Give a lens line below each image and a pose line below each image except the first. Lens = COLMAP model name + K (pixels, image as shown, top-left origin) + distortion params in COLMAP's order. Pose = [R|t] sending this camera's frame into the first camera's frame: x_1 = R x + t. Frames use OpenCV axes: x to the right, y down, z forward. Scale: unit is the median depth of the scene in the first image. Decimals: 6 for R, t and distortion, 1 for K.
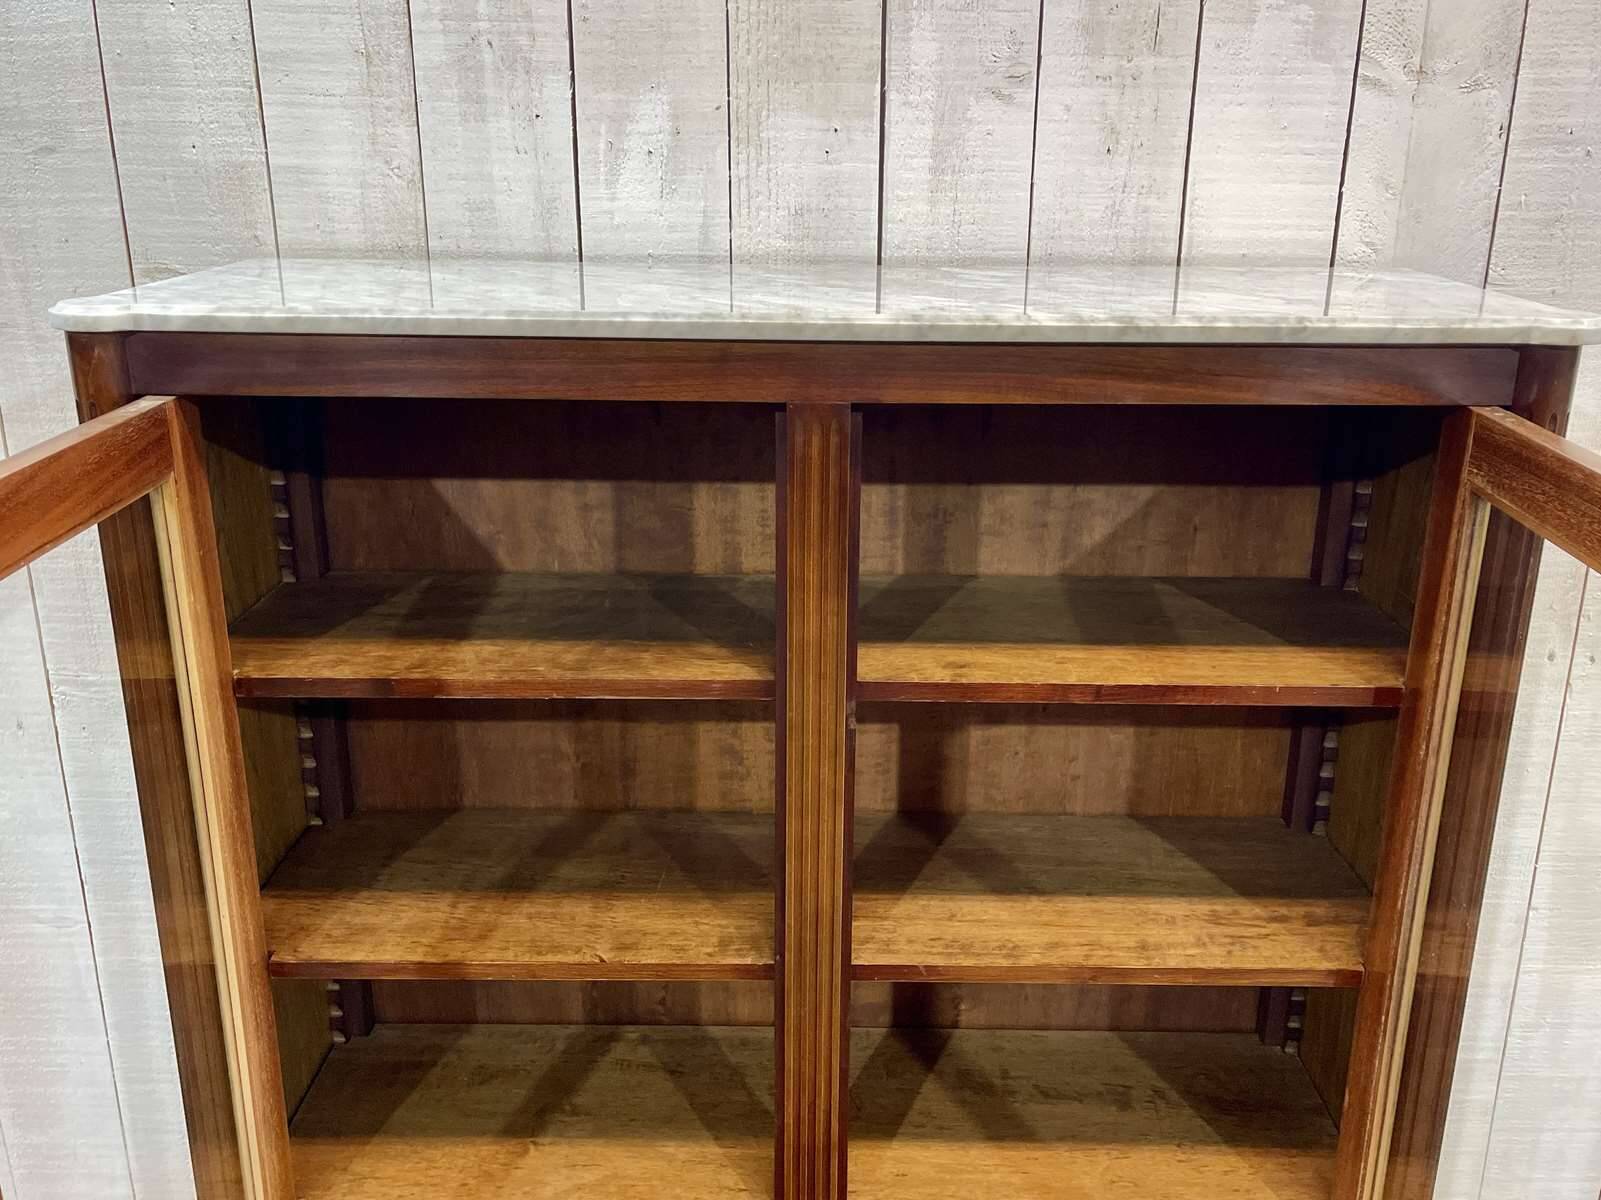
lens RADIAL K [[1447.4, 0, 818.4], [0, 1447.4, 589.6], [0, 0, 1]] dist [0.053737, -0.048465]
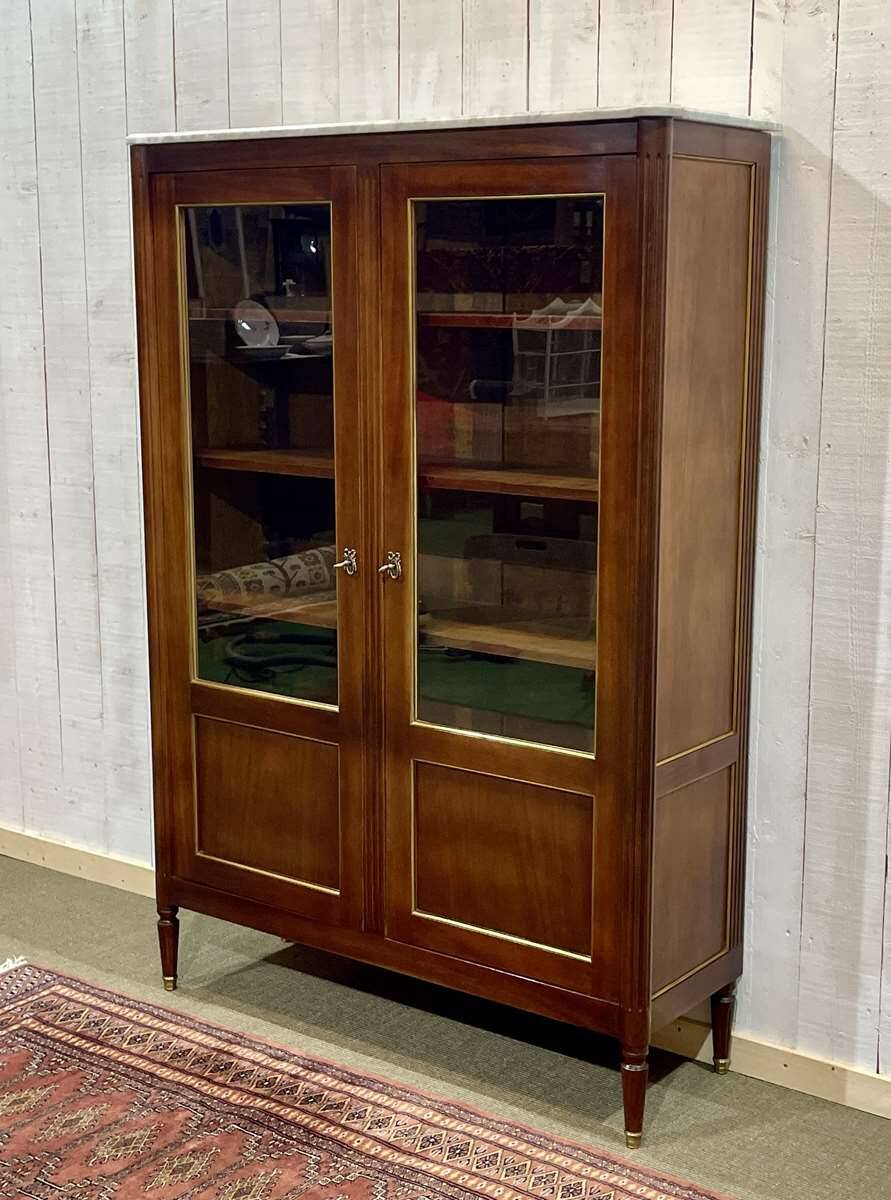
lens RADIAL K [[1743.5, 0, 493.3], [0, 1743.5, 586.8], [0, 0, 1]] dist [0.045573, 0.000000]
pose [[0.819124, 0.098149, -0.565157, 1.318510], [-0.174917, 0.981067, -0.083140, 0.527209], [0.546297, 0.166957, 0.820783, -0.734519]]
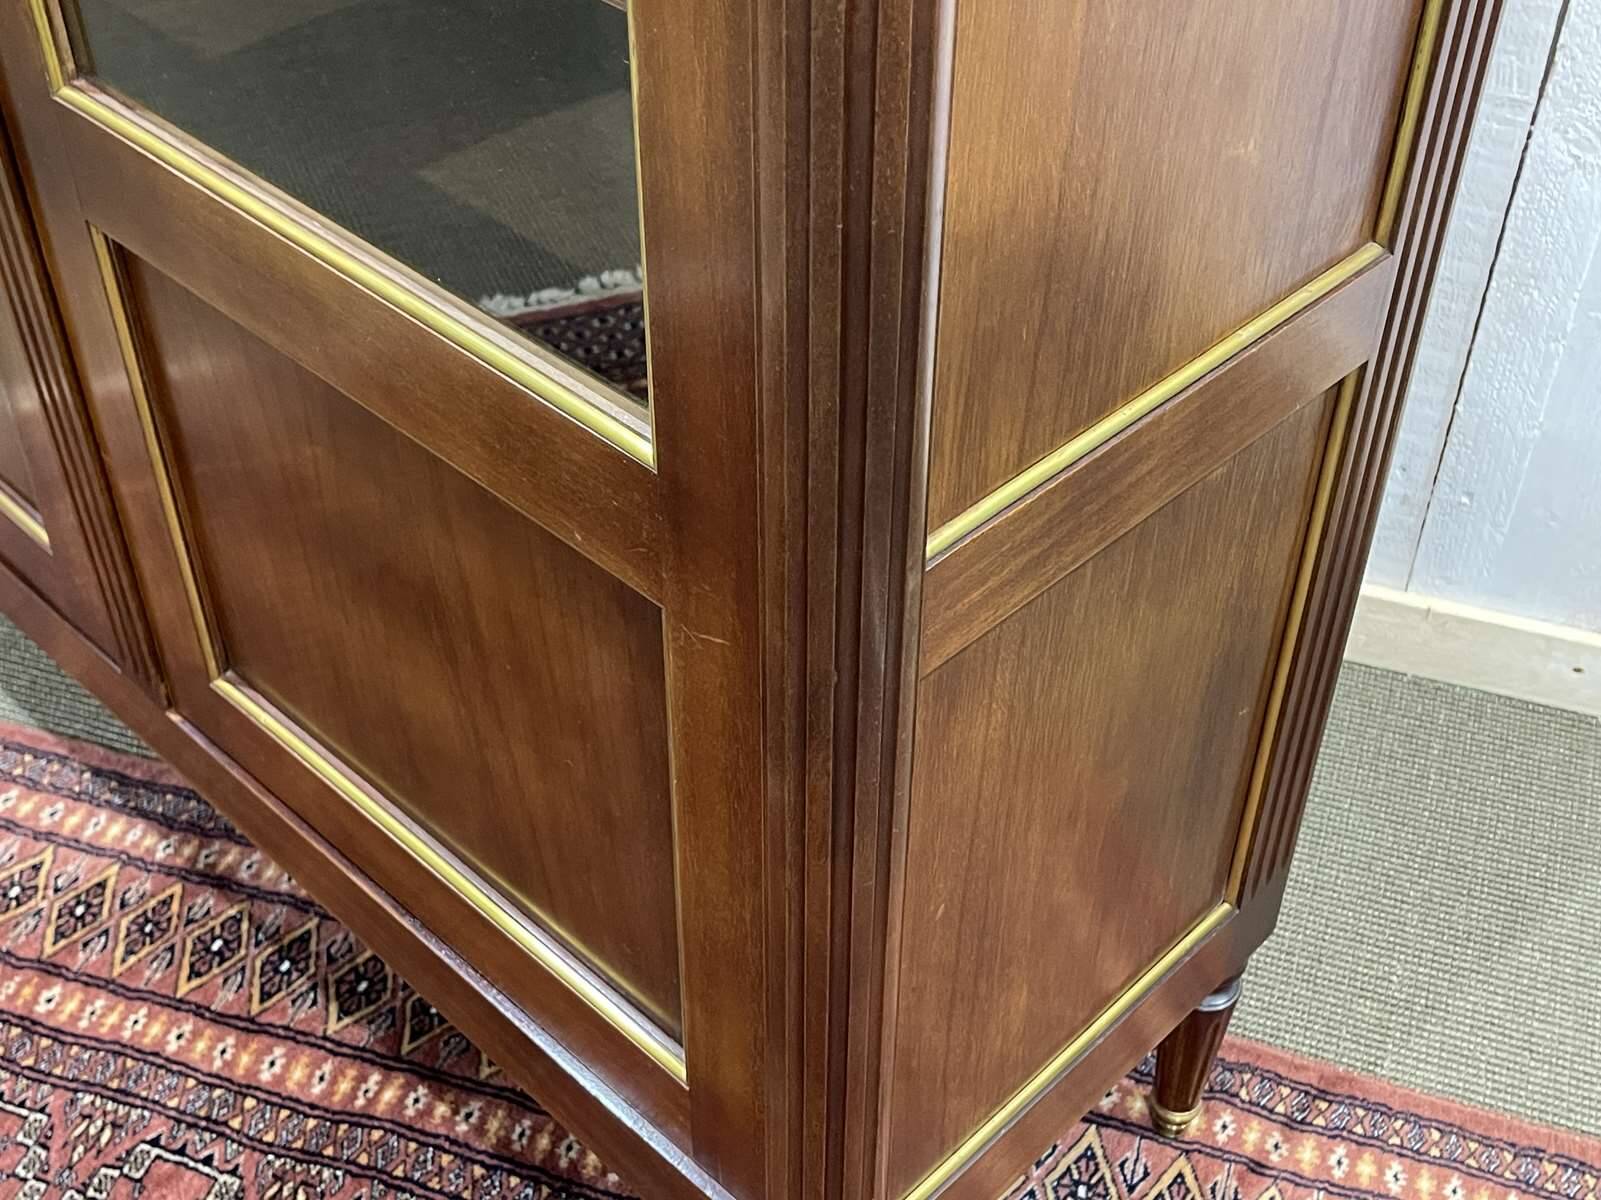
lens RADIAL K [[1955.2, 0, 816.5], [0, 1955.2, 634.9], [0, 0, 1]] dist [0.036189, 0.000000]
pose [[0.953189, 0.209945, -0.217608, 0.285913], [-0.103629, 0.902898, 0.417177, 0.456546], [0.284062, -0.375098, 0.882389, 0.317340]]
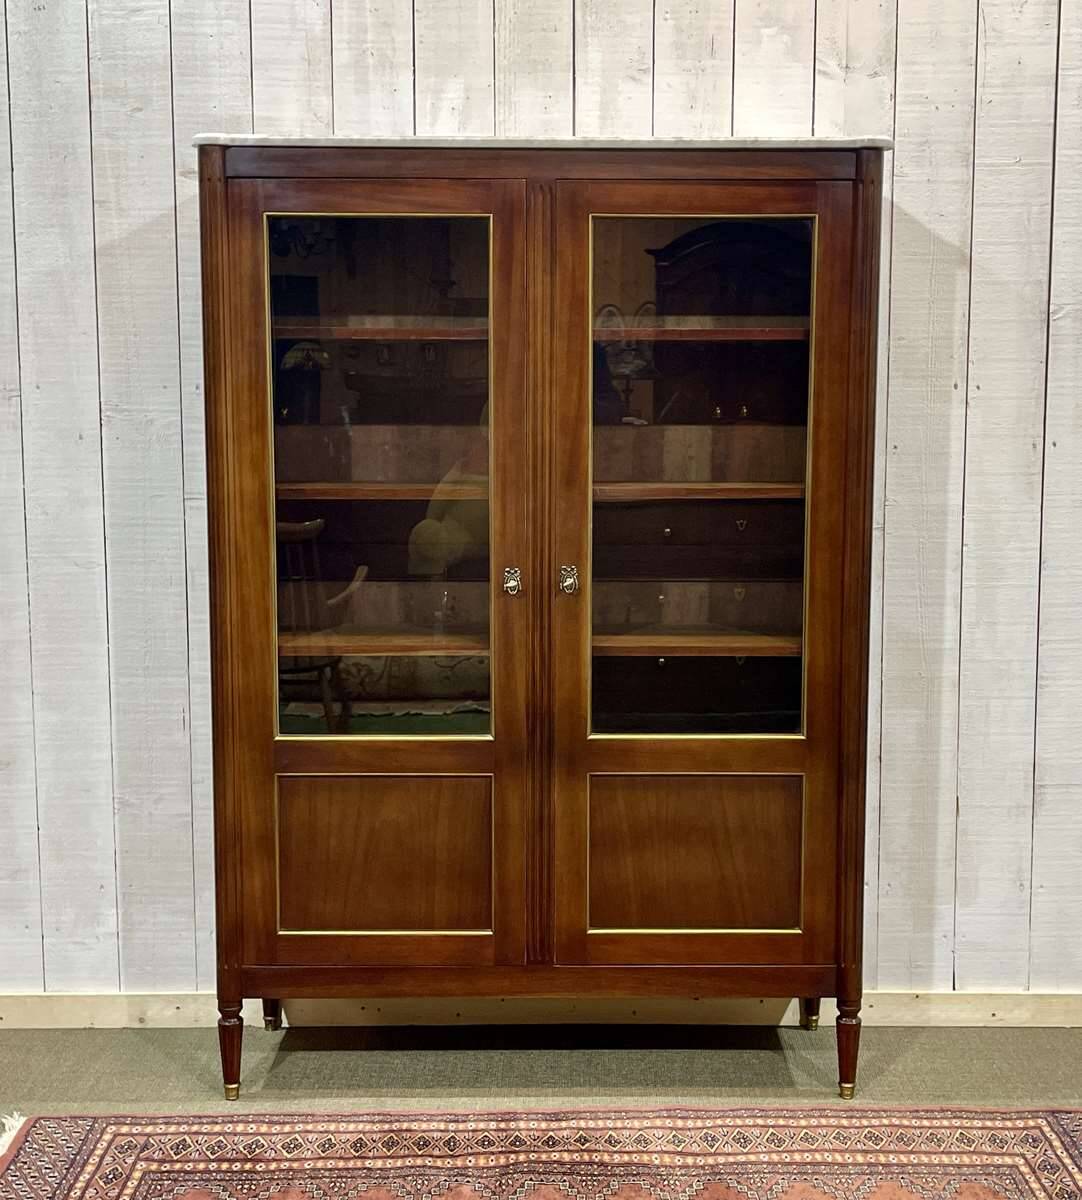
lens RADIAL K [[1724.3, 0, 562.2], [0, 1724.3, 575.6], [0, 0, 1]] dist [0.033411, 0.000000]
pose [[0.999790, -0.006613, 0.019381, -0.020322], [0.010358, 0.979742, -0.199996, 0.756365], [-0.017666, 0.200155, 0.979605, -1.105612]]
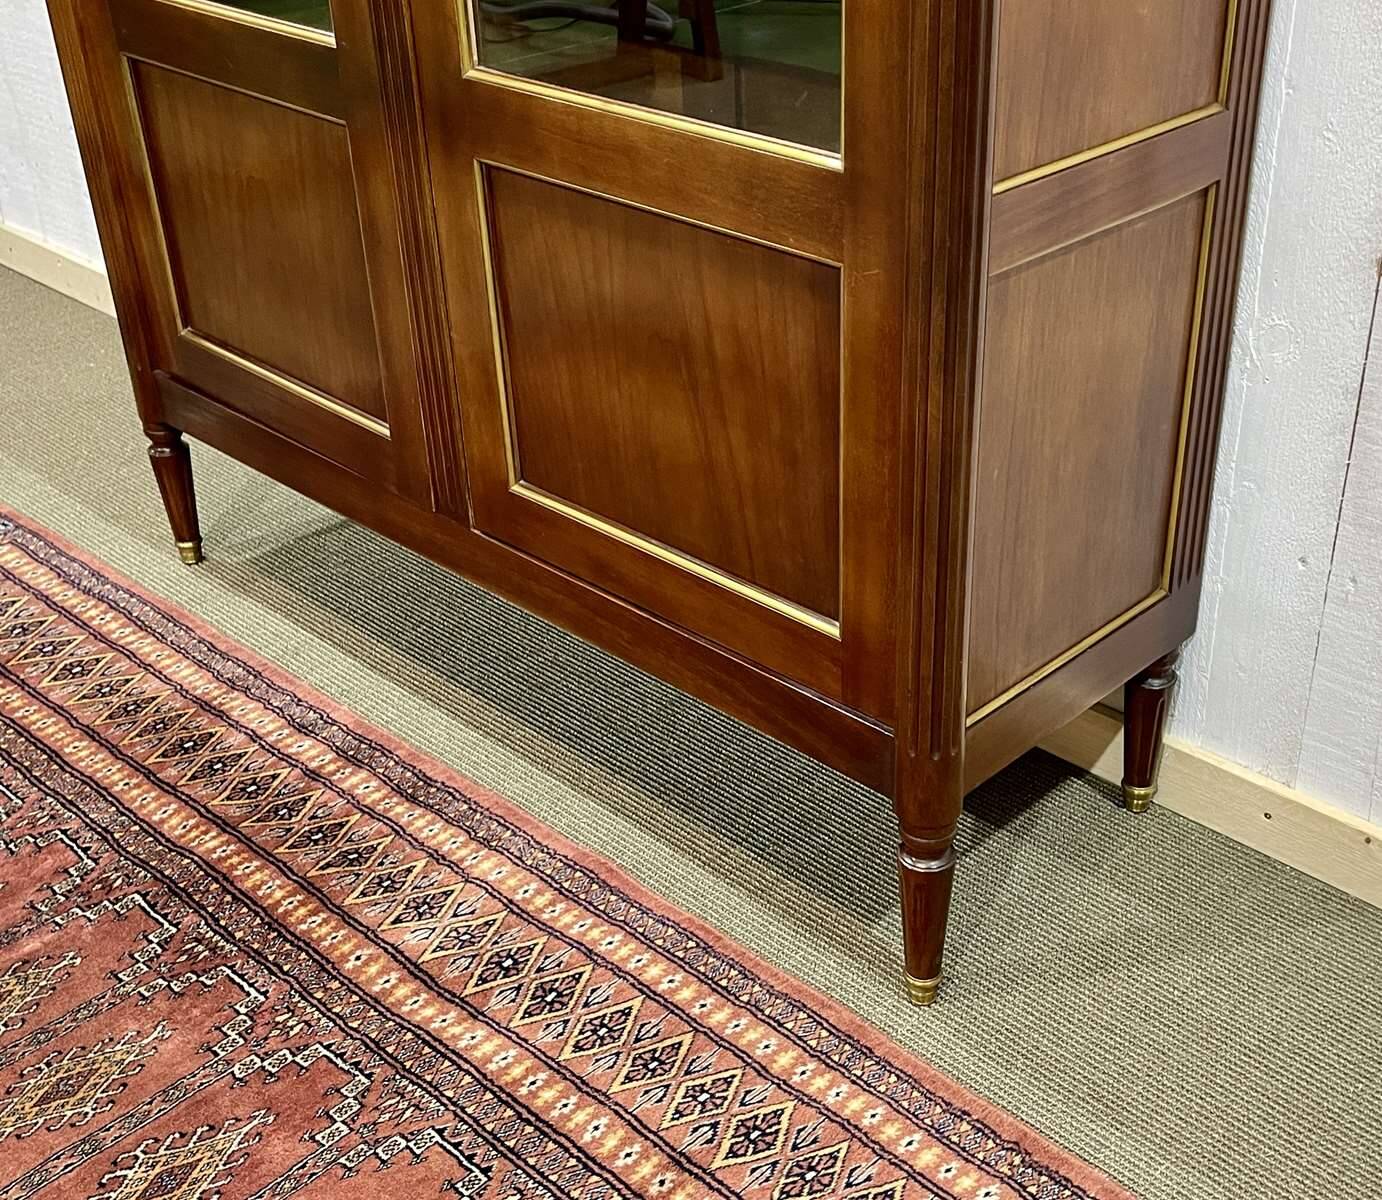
lens RADIAL K [[1743.8, 0, 806.9], [0, 1743.8, 607.9], [0, 0, 1]] dist [0.039670, 0.000000]
pose [[0.747513, 0.322689, -0.580600, 0.814567], [-0.191549, 0.941659, 0.276744, 0.505957], [0.636030, -0.095656, 0.765713, 0.362459]]
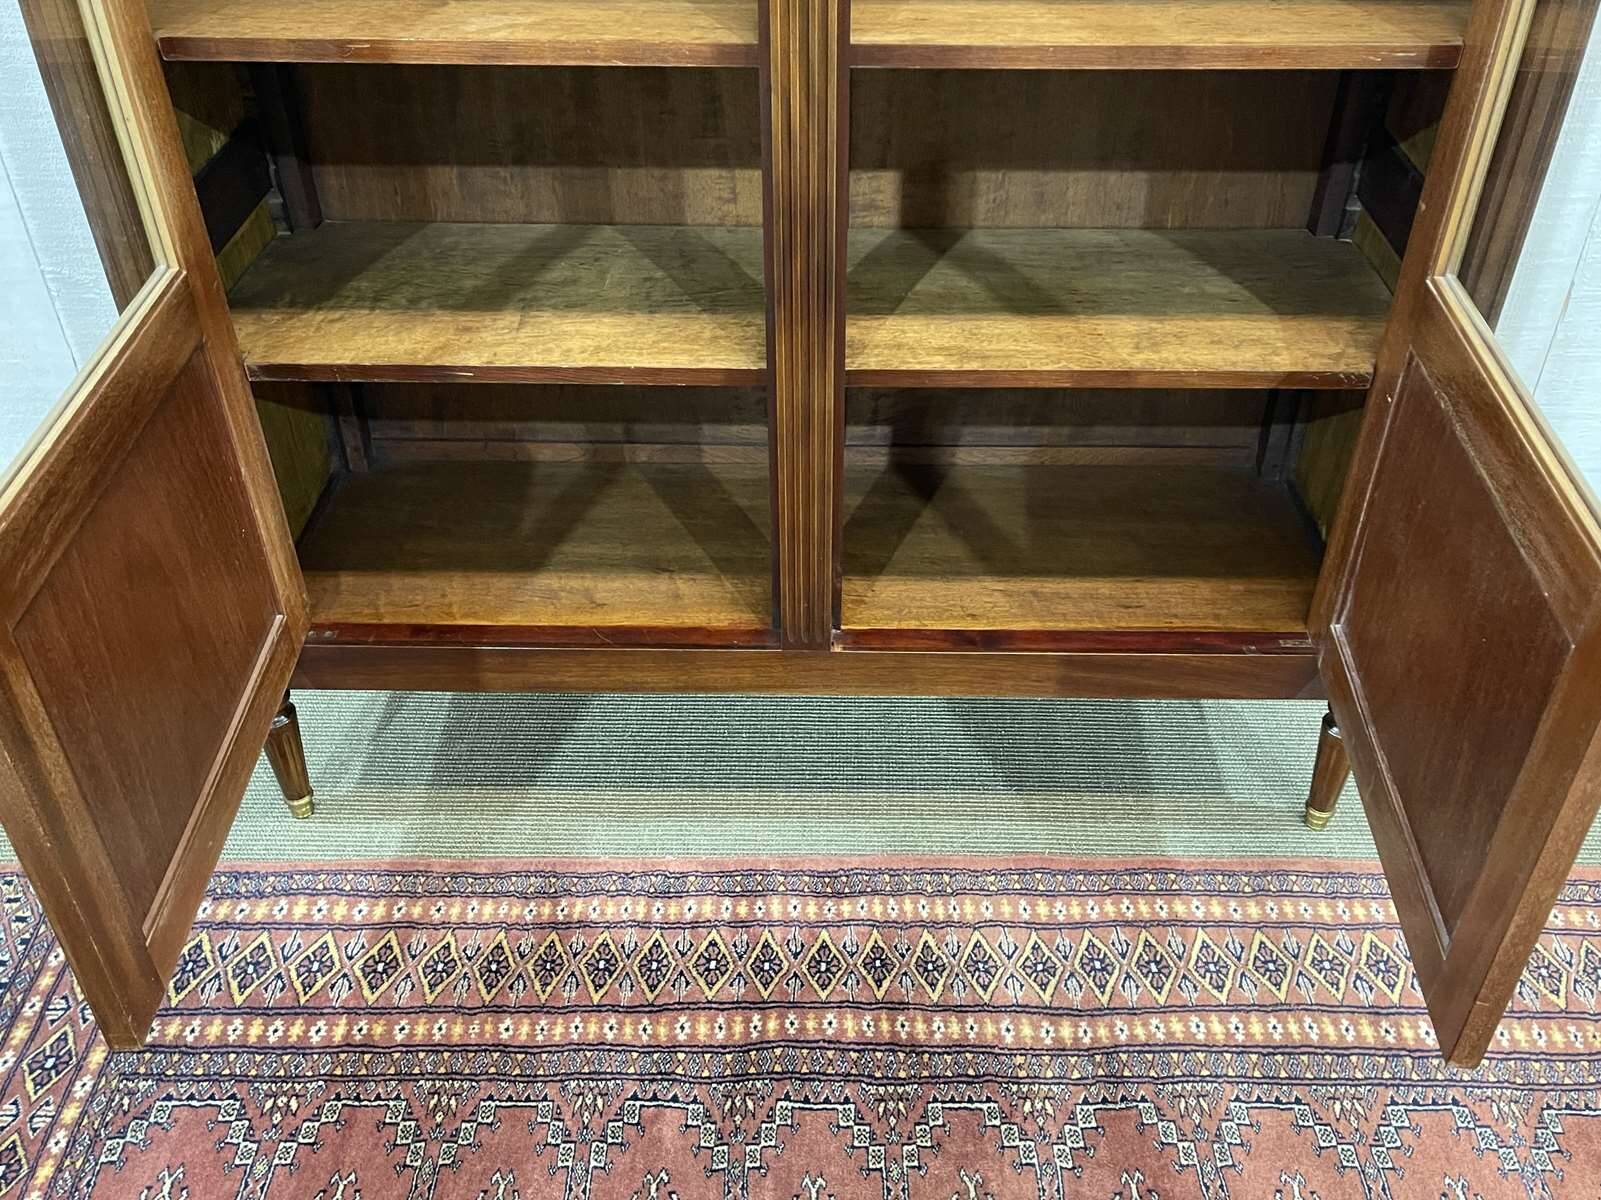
lens RADIAL K [[1447.4, 0, 817.4], [0, 1447.4, 605.9], [0, 0, 1]] dist [0.053737, -0.048465]
pose [[0.999981, -0.005905, -0.001760, 0.000056], [0.006149, 0.938148, 0.346179, 0.431073], [-0.000393, -0.346184, 0.938167, 0.153301]]
